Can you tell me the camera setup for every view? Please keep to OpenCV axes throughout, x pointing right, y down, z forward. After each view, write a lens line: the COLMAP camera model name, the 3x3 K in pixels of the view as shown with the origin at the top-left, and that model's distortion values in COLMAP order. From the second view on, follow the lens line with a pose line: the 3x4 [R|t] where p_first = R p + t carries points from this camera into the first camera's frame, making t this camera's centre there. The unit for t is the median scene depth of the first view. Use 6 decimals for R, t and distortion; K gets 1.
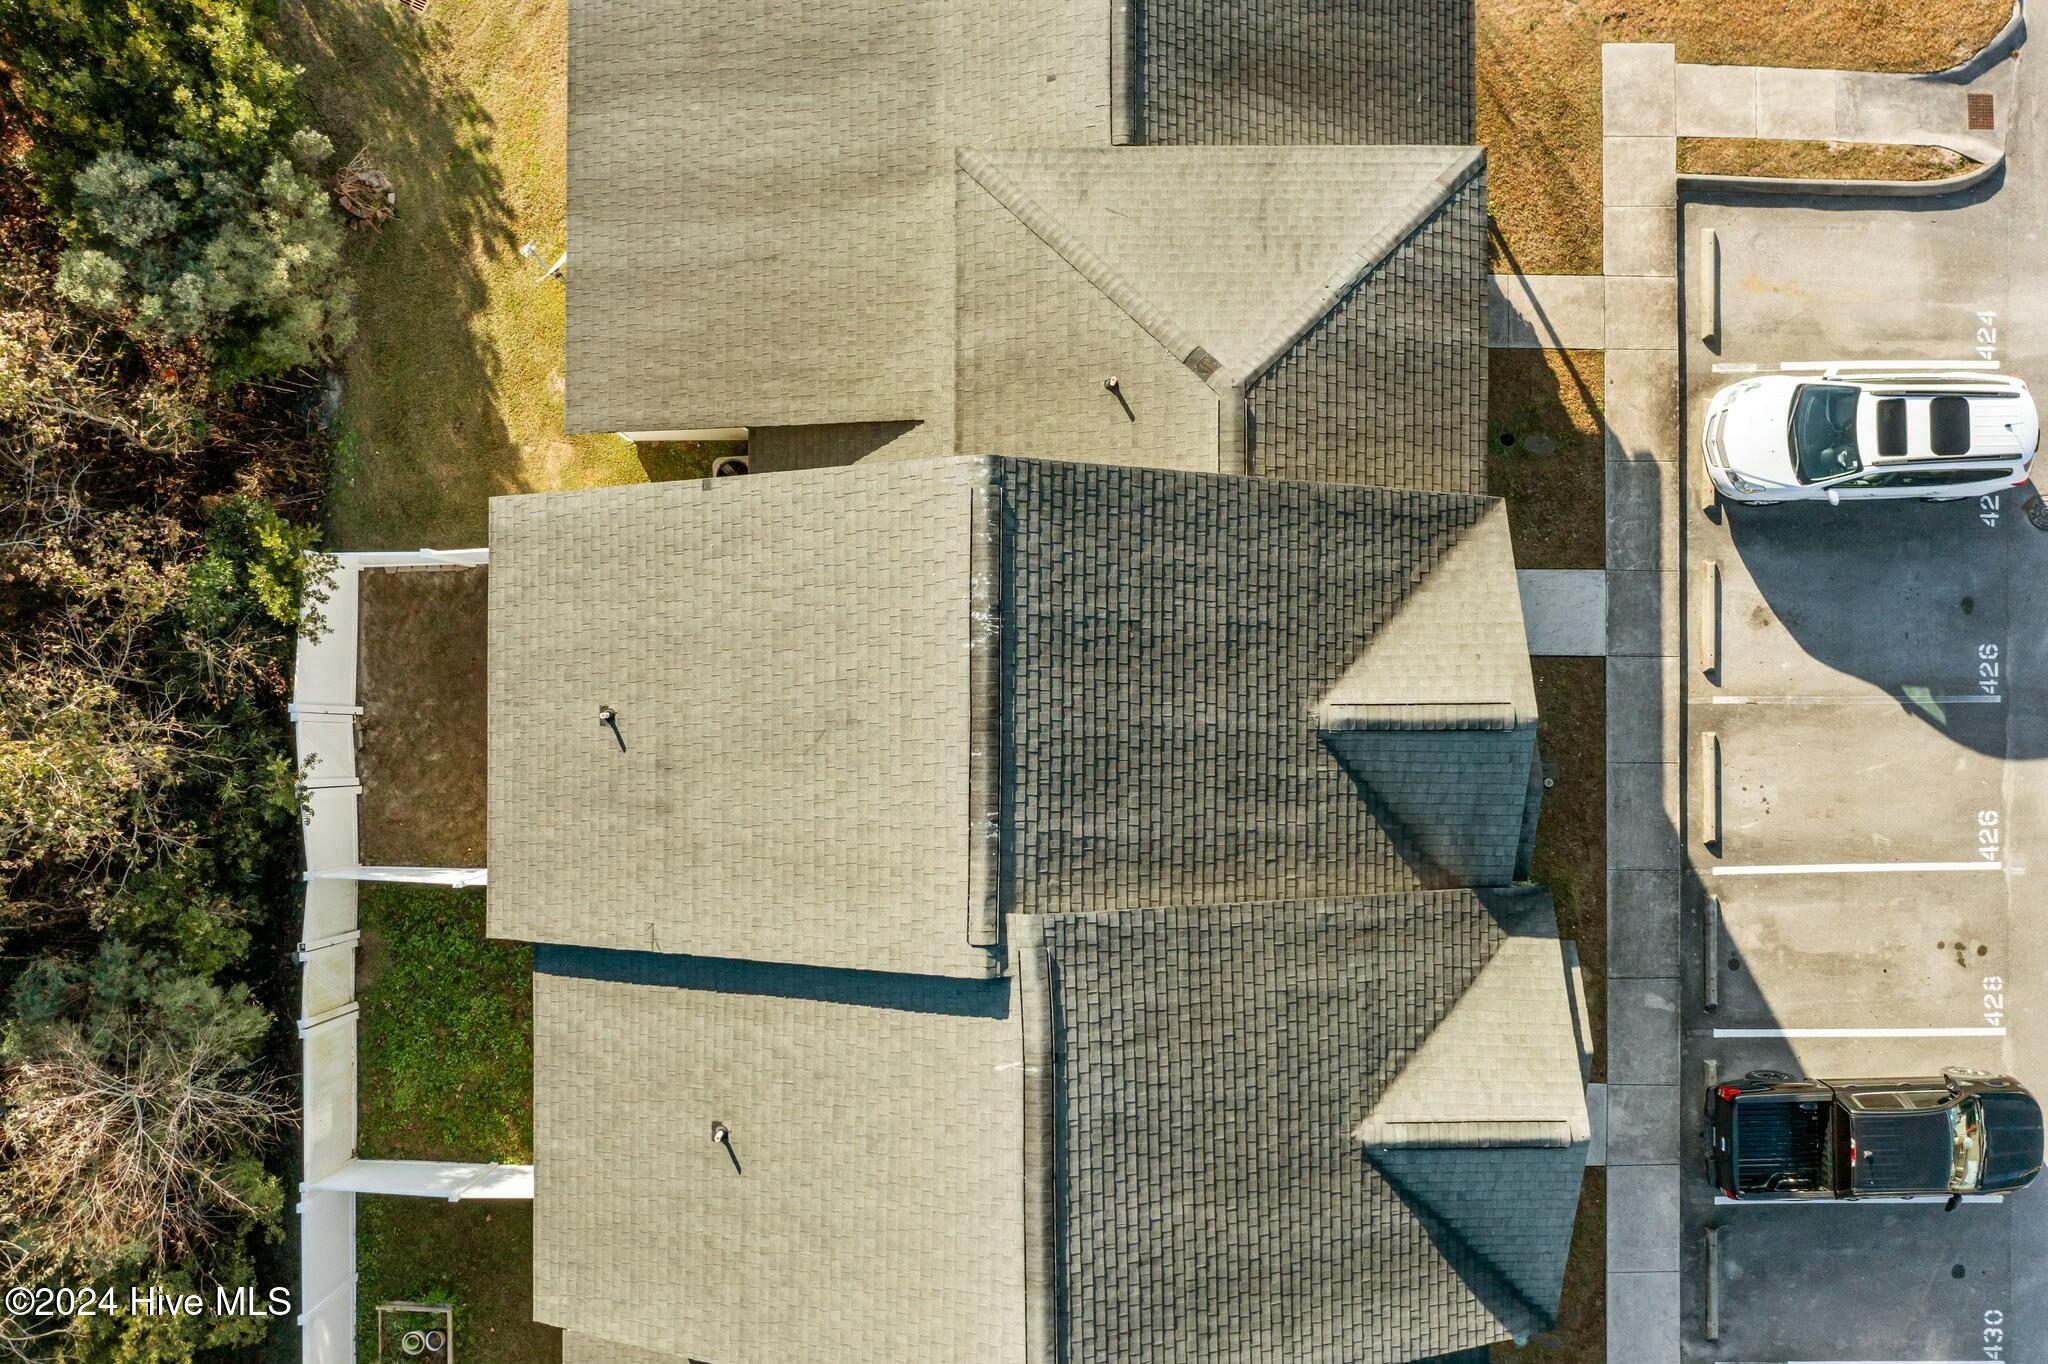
lens RADIAL K [[1616.7, 0, 1012.0], [0, 1616.7, 690.2], [0, 0, 1]] dist [-0.015735, 0.005412]
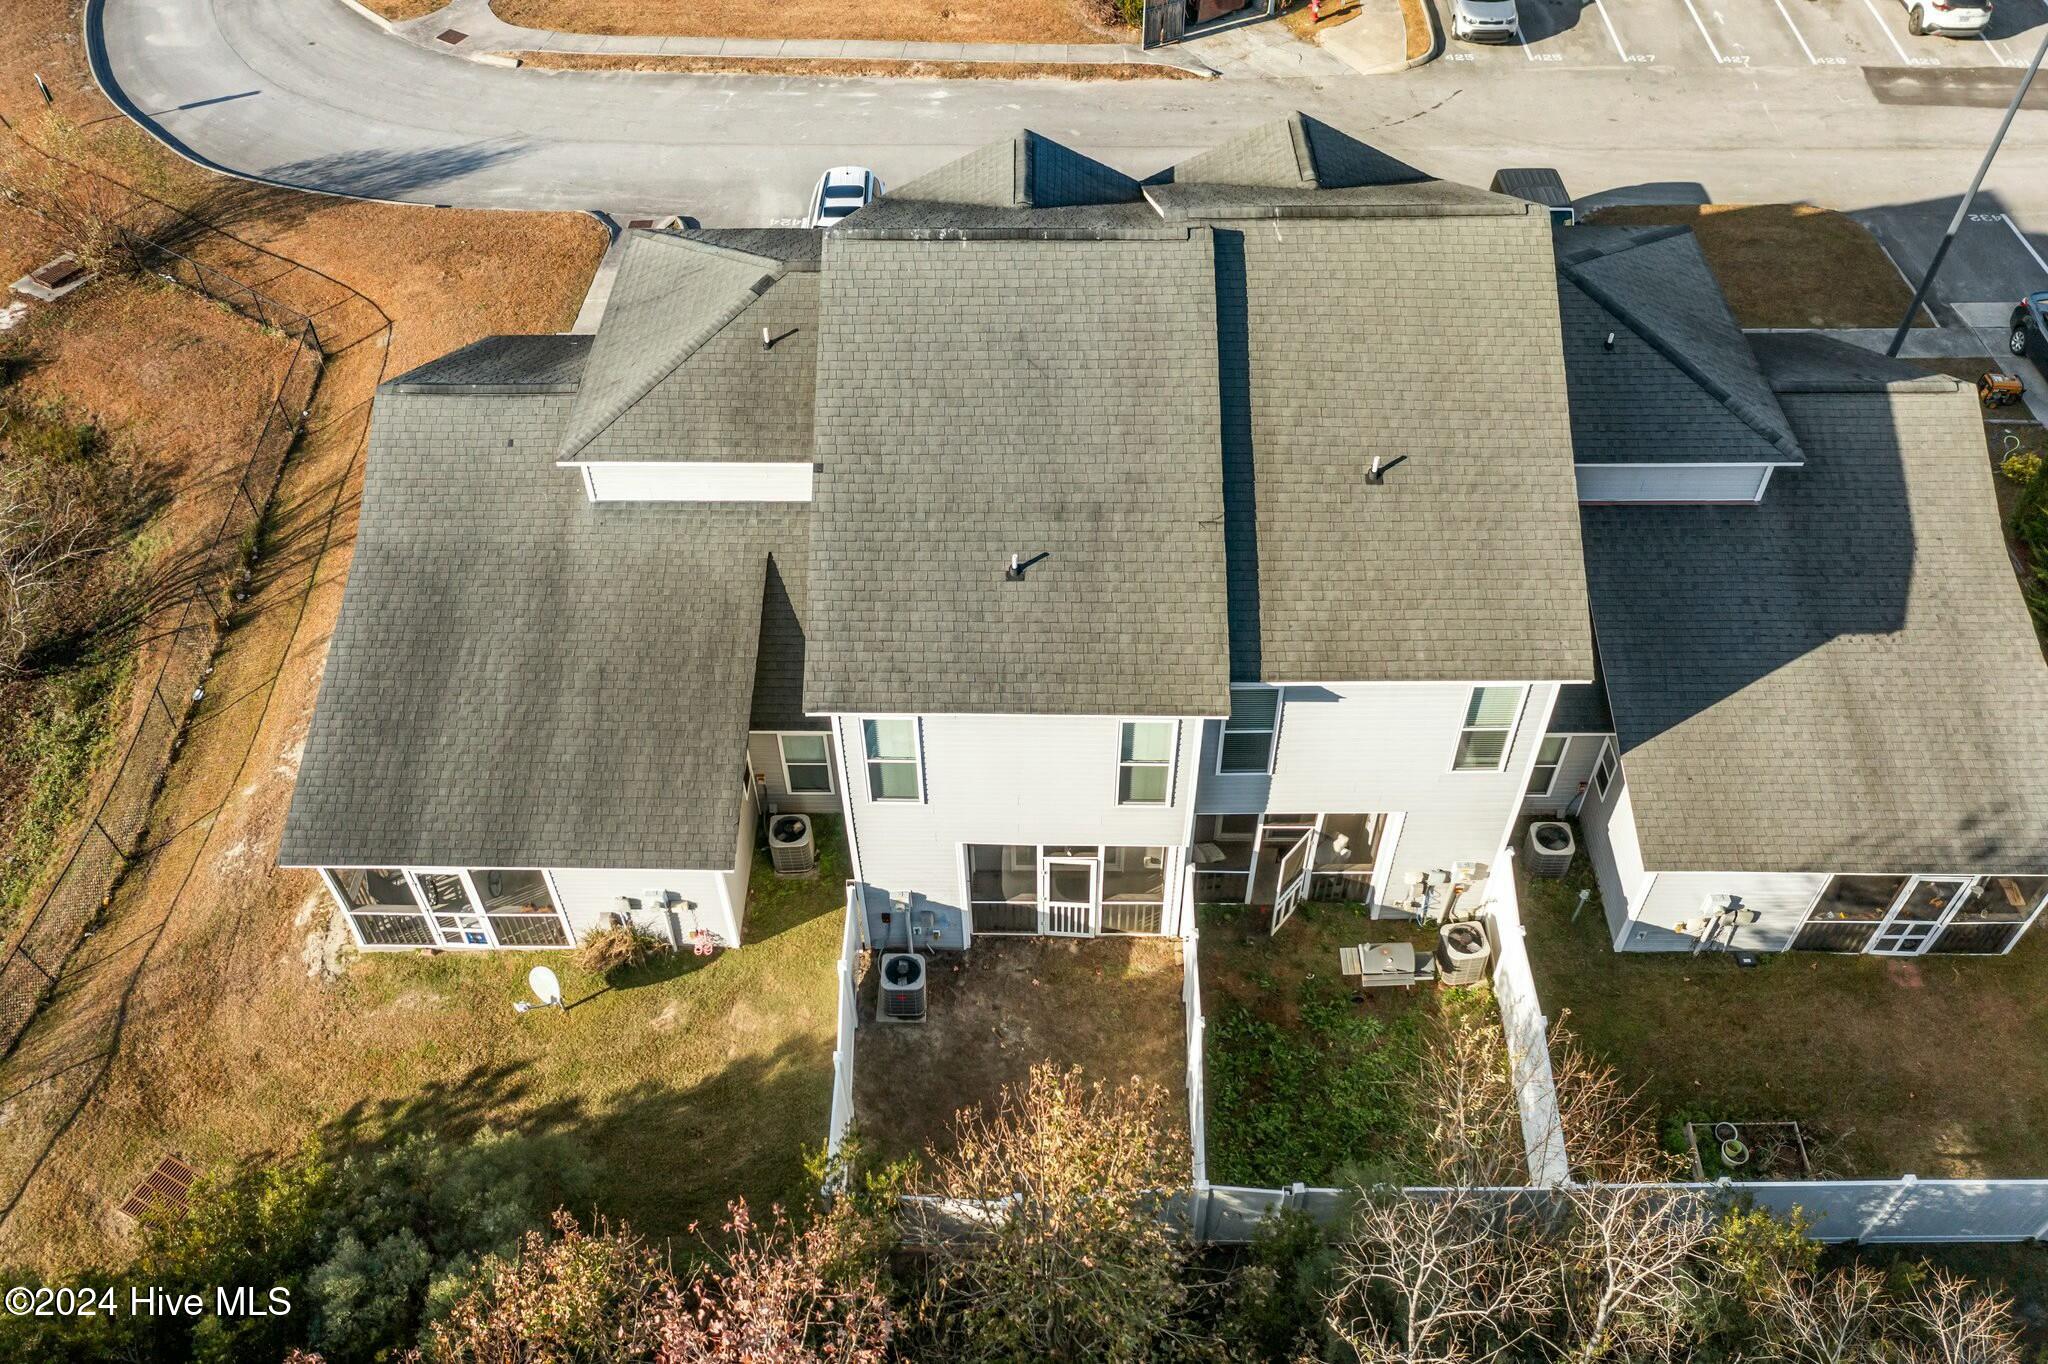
lens RADIAL K [[1616.7, 0, 1012.0], [0, 1616.7, 690.2], [0, 0, 1]] dist [-0.015735, 0.005412]
pose [[0.015000, -0.721867, 0.691870, -1.060152], [0.999880, 0.008187, -0.013135, 0.028300], [0.003817, 0.691984, 0.721903, 0.255782]]
